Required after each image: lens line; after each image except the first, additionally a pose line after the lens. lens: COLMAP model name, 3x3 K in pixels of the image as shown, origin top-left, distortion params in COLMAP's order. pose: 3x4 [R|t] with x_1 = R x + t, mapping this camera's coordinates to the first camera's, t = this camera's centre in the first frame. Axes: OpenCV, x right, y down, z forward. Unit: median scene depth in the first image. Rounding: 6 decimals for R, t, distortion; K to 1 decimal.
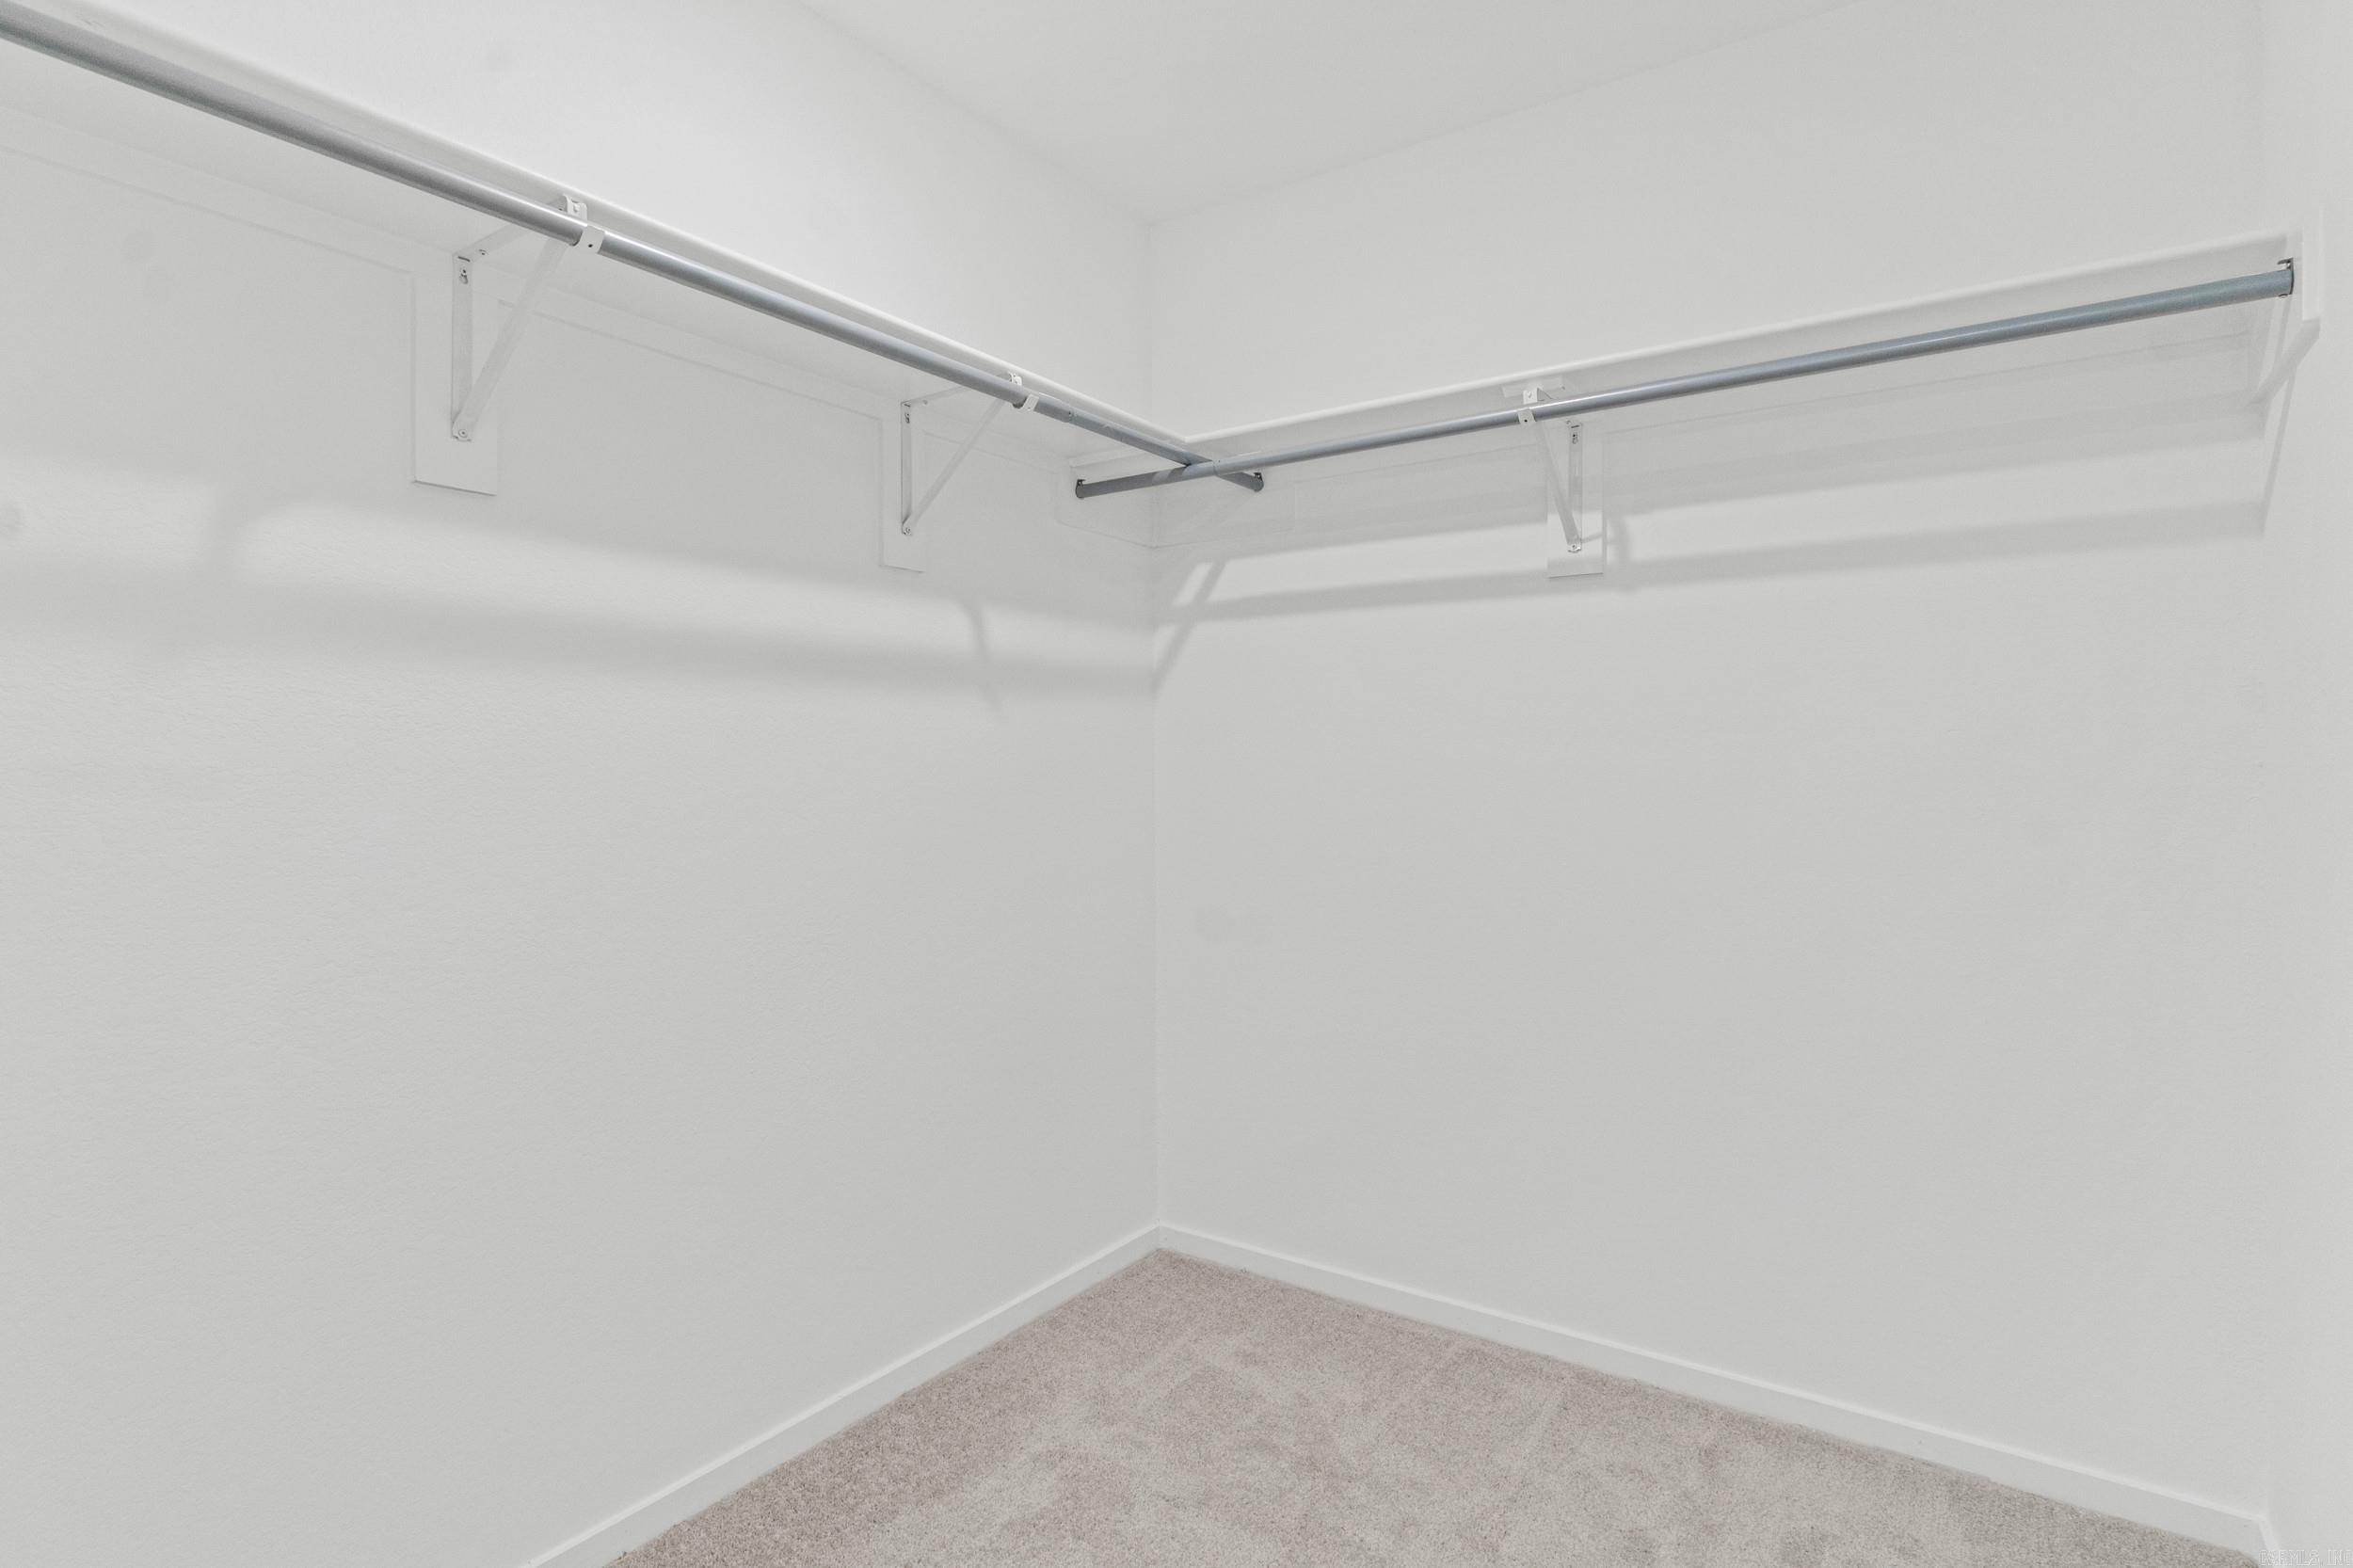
lens RADIAL K [[1200.0, 0, 1180.7], [0, 1200.0, 763.5], [0, 0, 1]] dist [-0.011368, 0.003816]
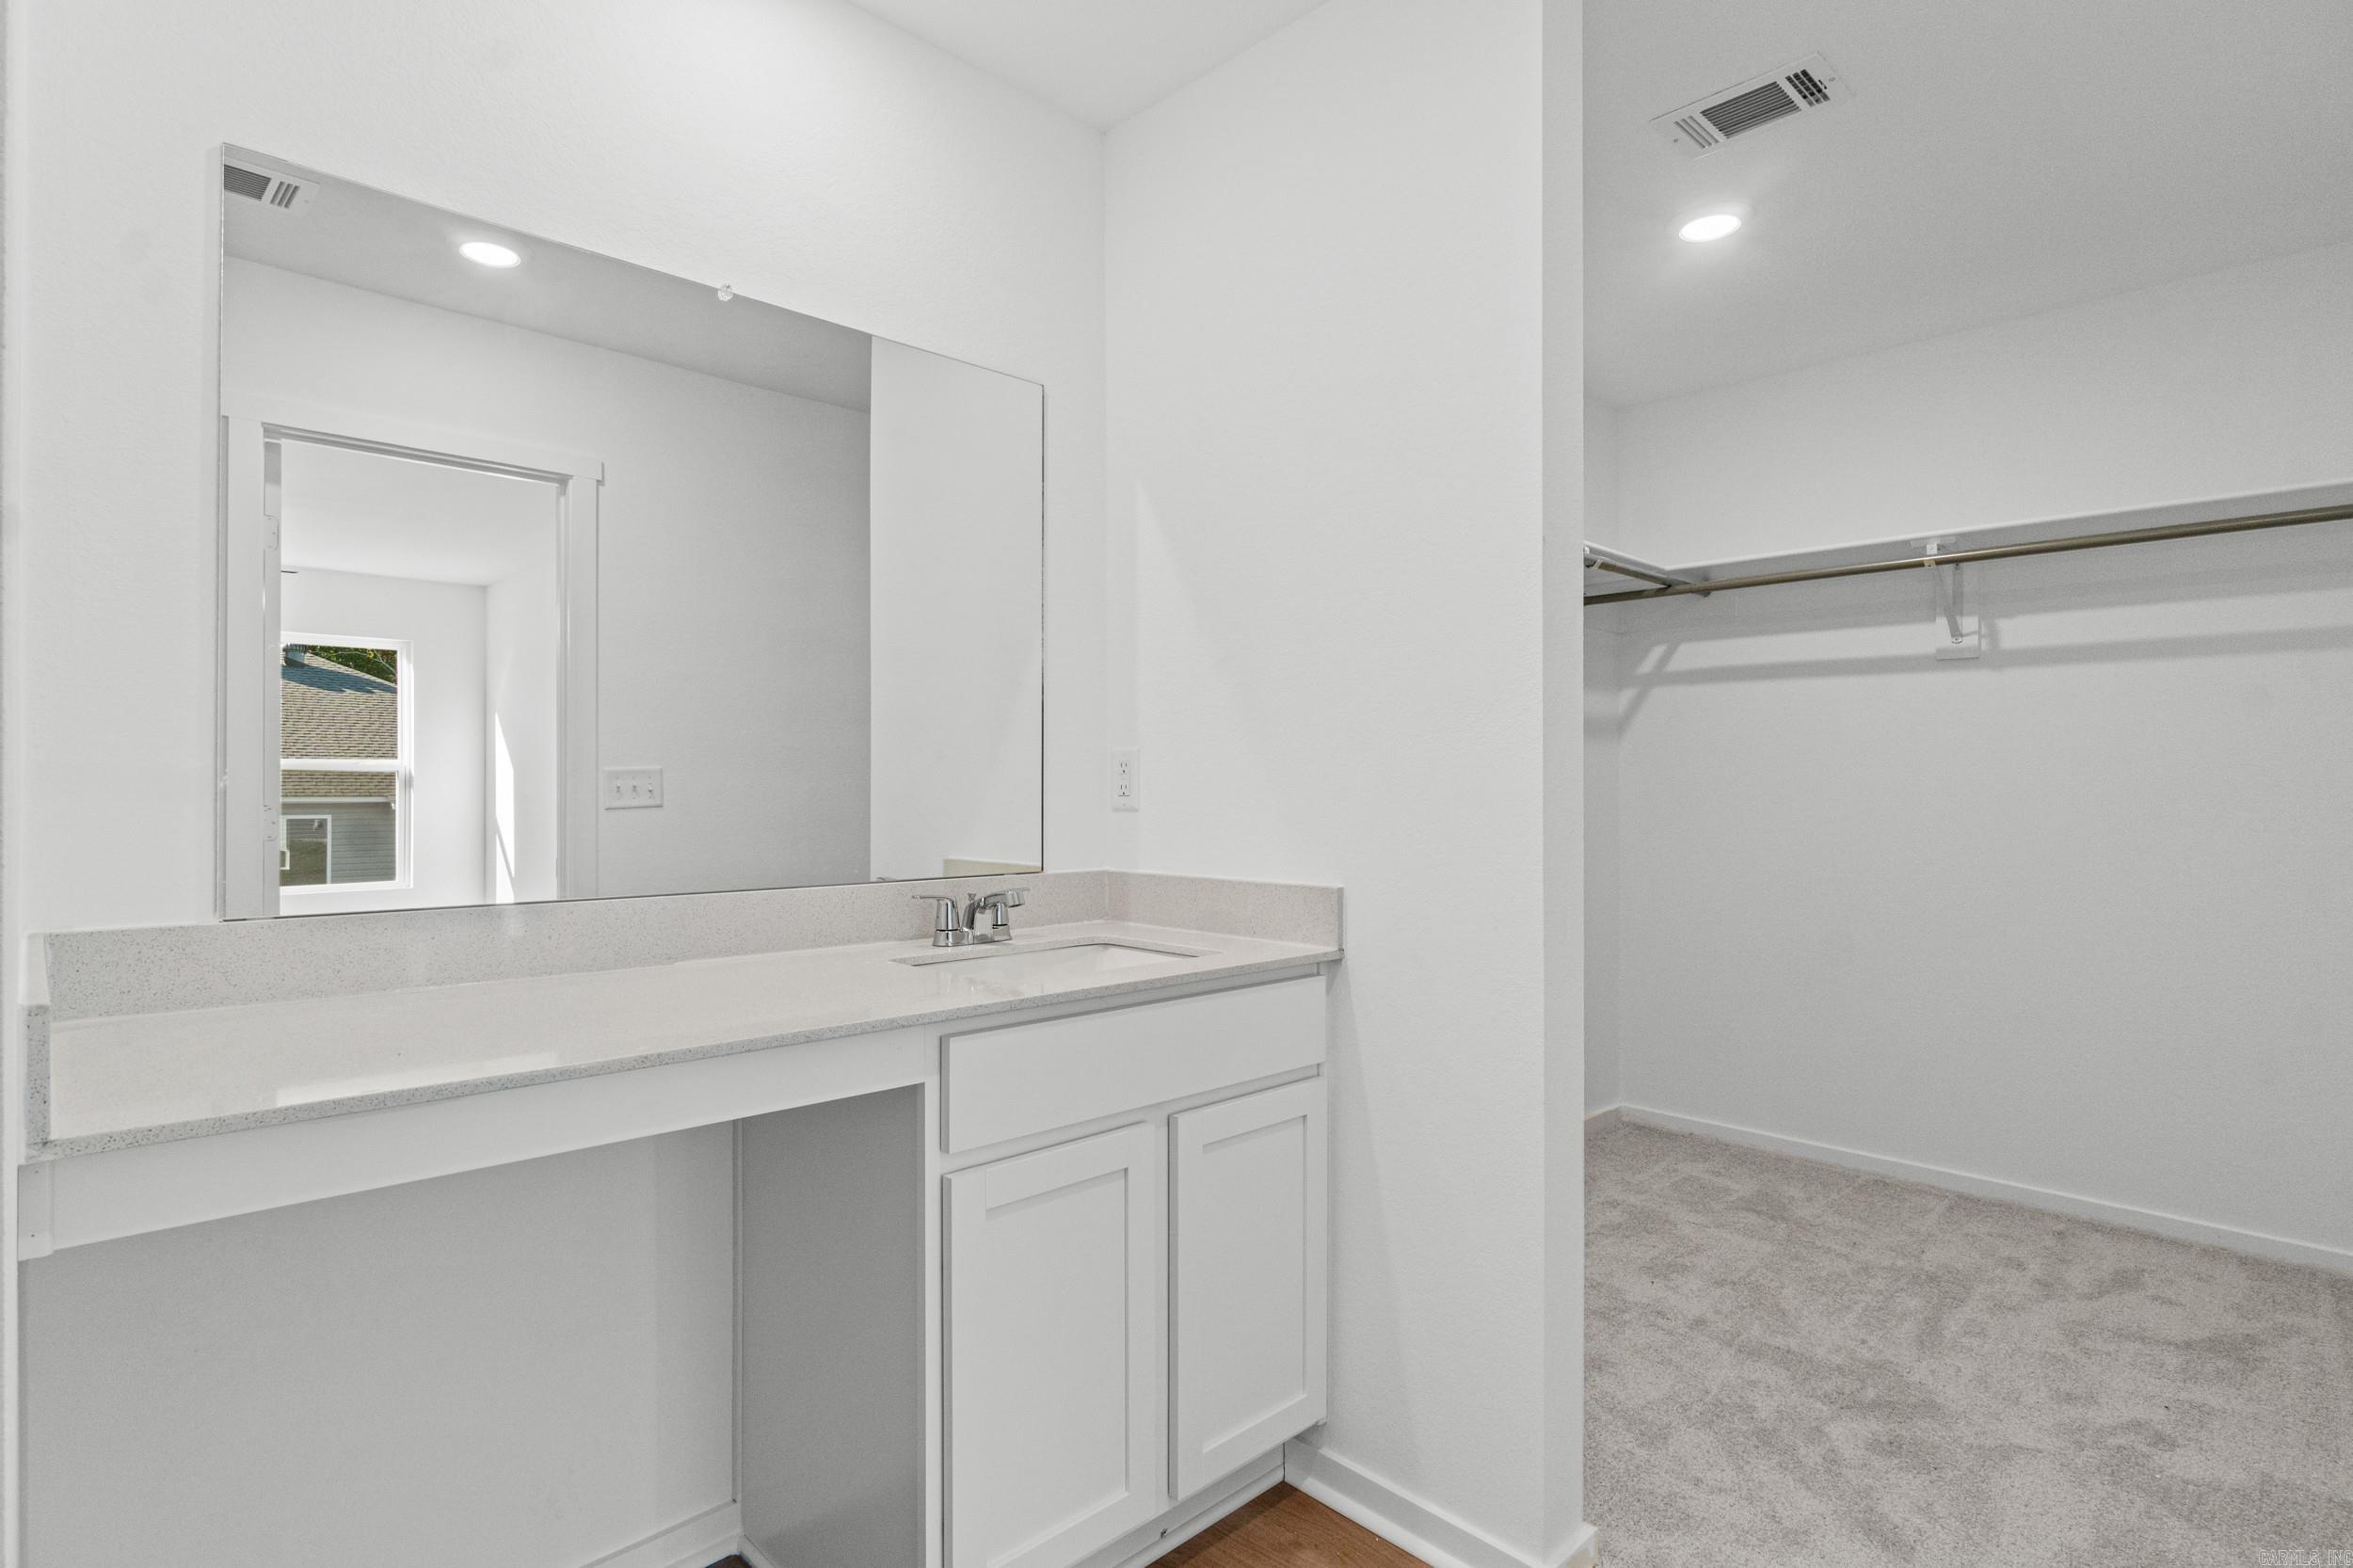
lens RADIAL K [[1200.0, 0, 1159.4], [0, 1200.0, 776.6], [0, 0, 1]] dist [-0.011368, 0.003816]
pose [[0.978100, 0.006818, -0.208022, -0.329975], [-0.007584, 0.999967, -0.002884, 0.000132], [0.207996, 0.004398, 0.978120, -0.653558]]
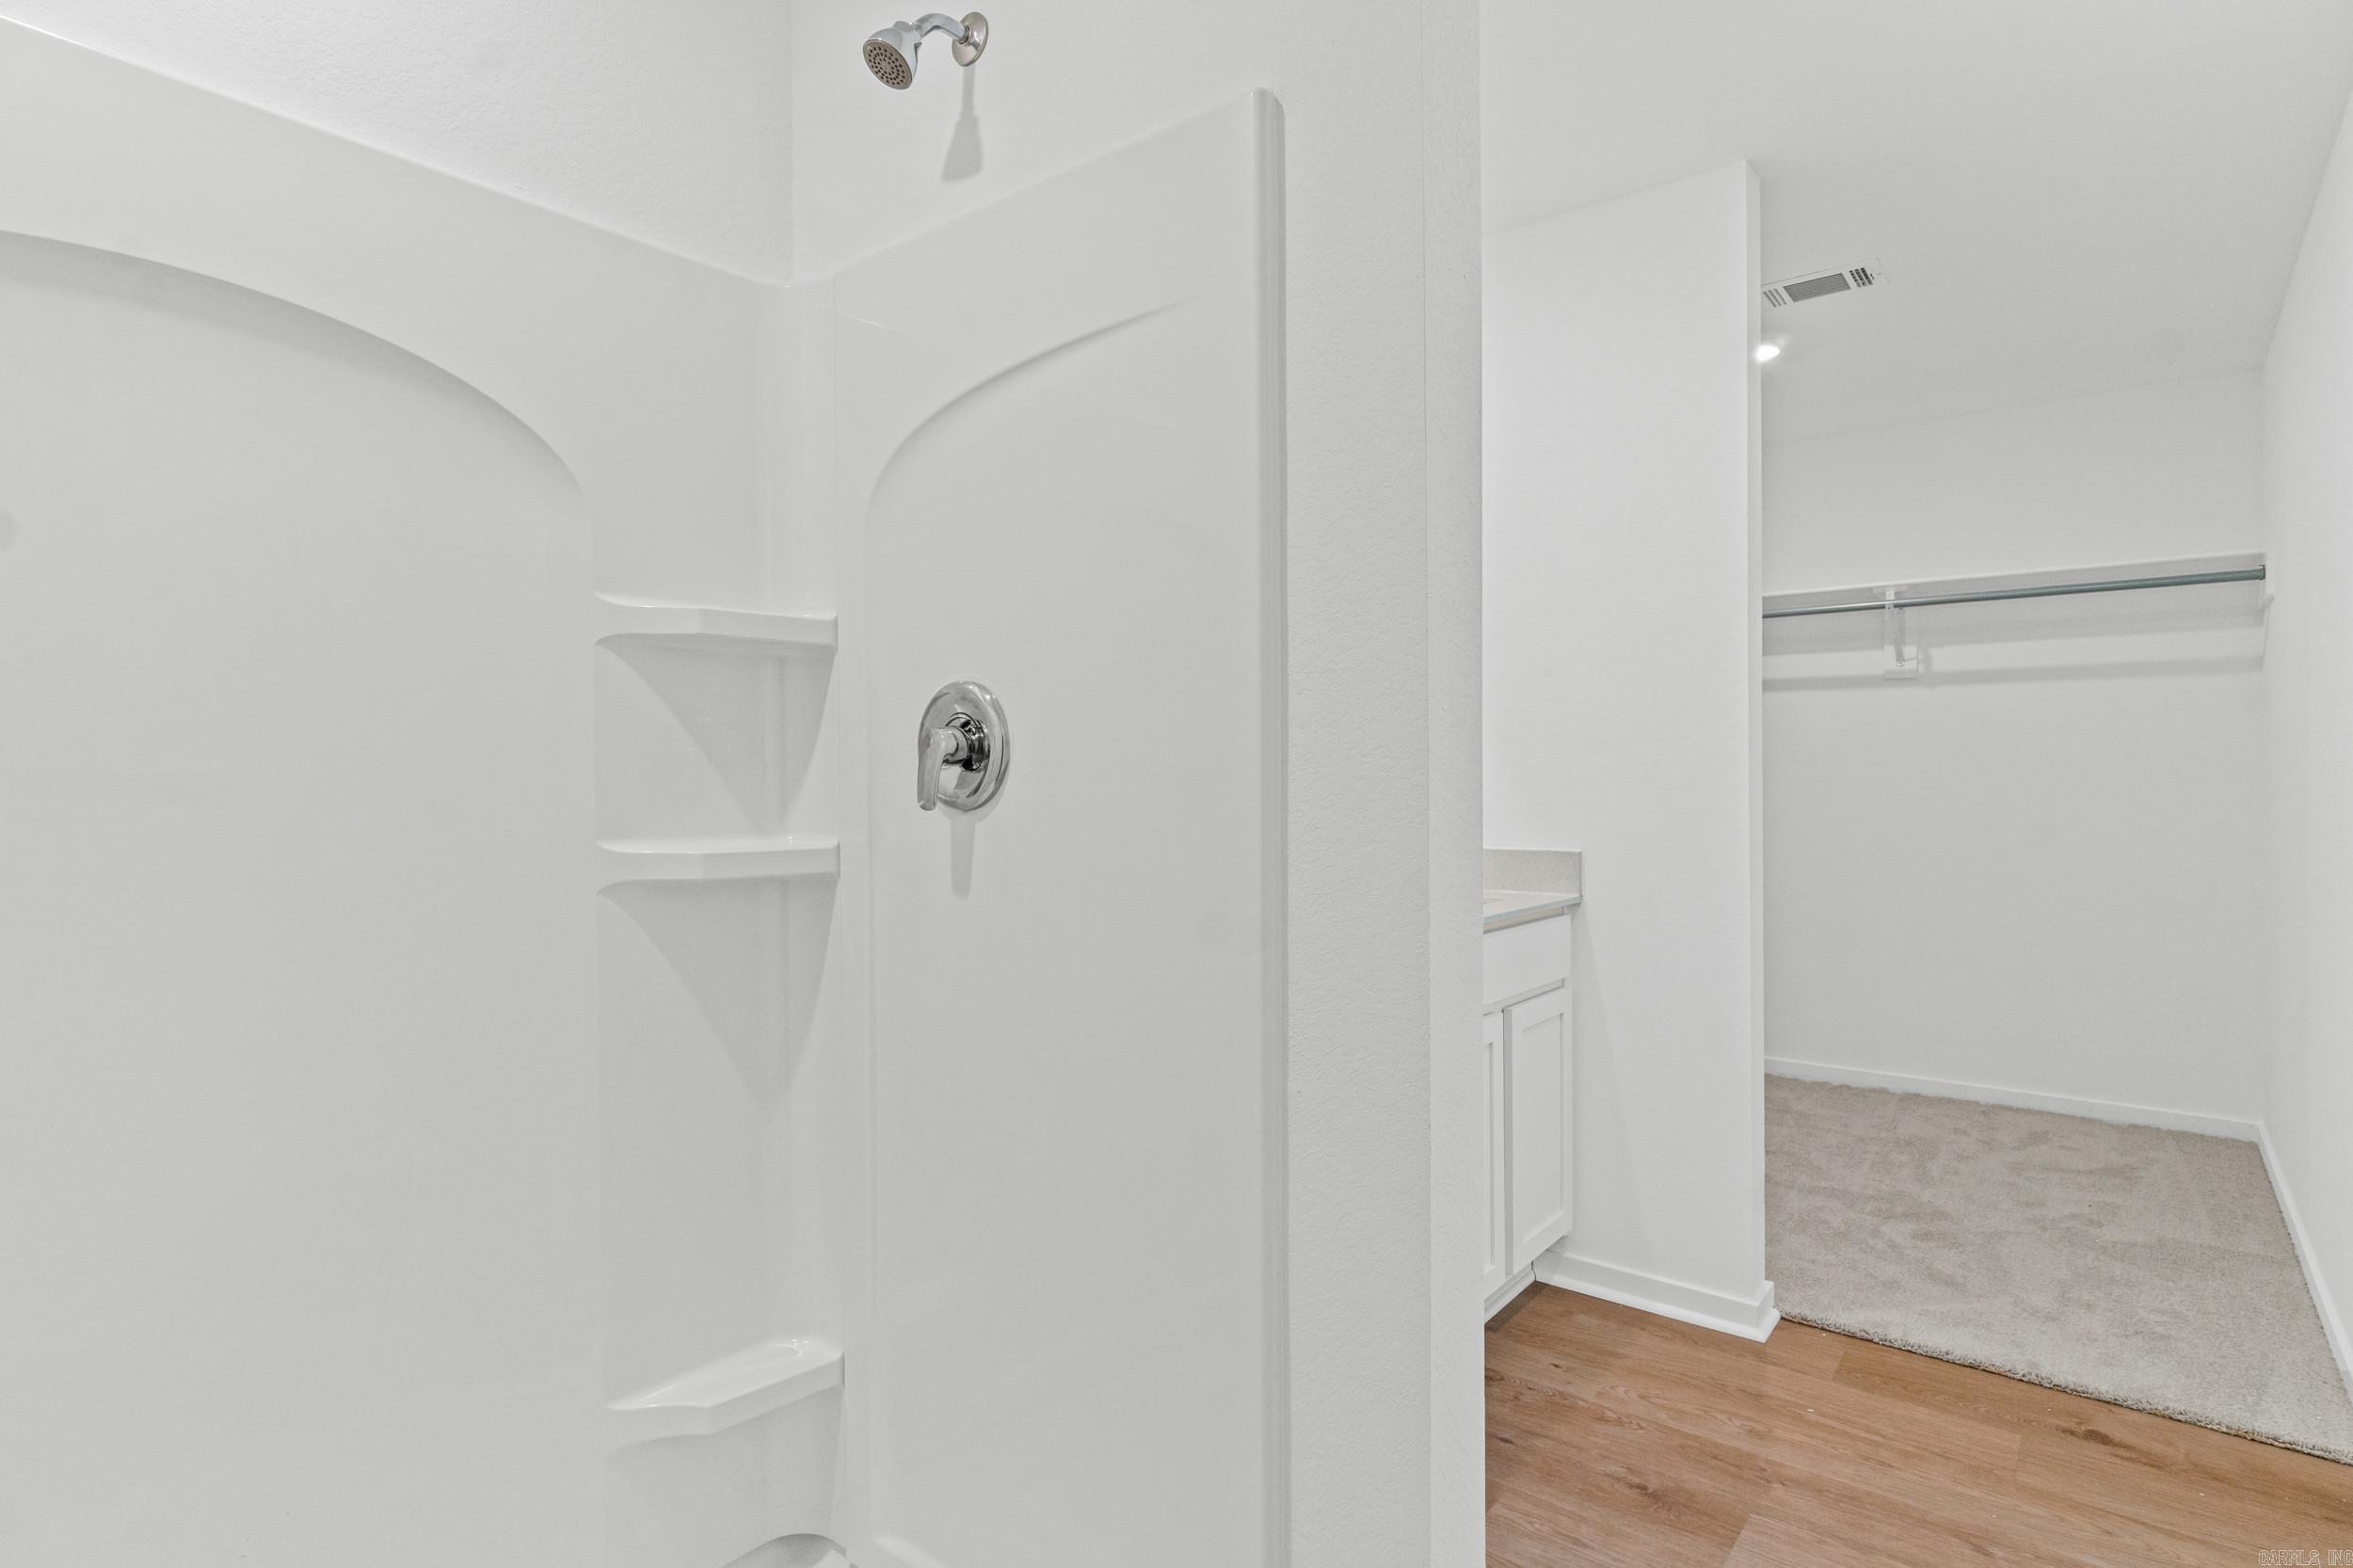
lens RADIAL K [[1200.0, 0, 1181.5], [0, 1200.0, 782.1], [0, 0, 1]] dist [-0.011368, 0.003816]
pose [[0.997033, 0.001680, -0.076953, -0.677443], [-0.001328, 0.999988, 0.004624, 0.001294], [0.076960, -0.004508, 0.997024, -1.004212]]
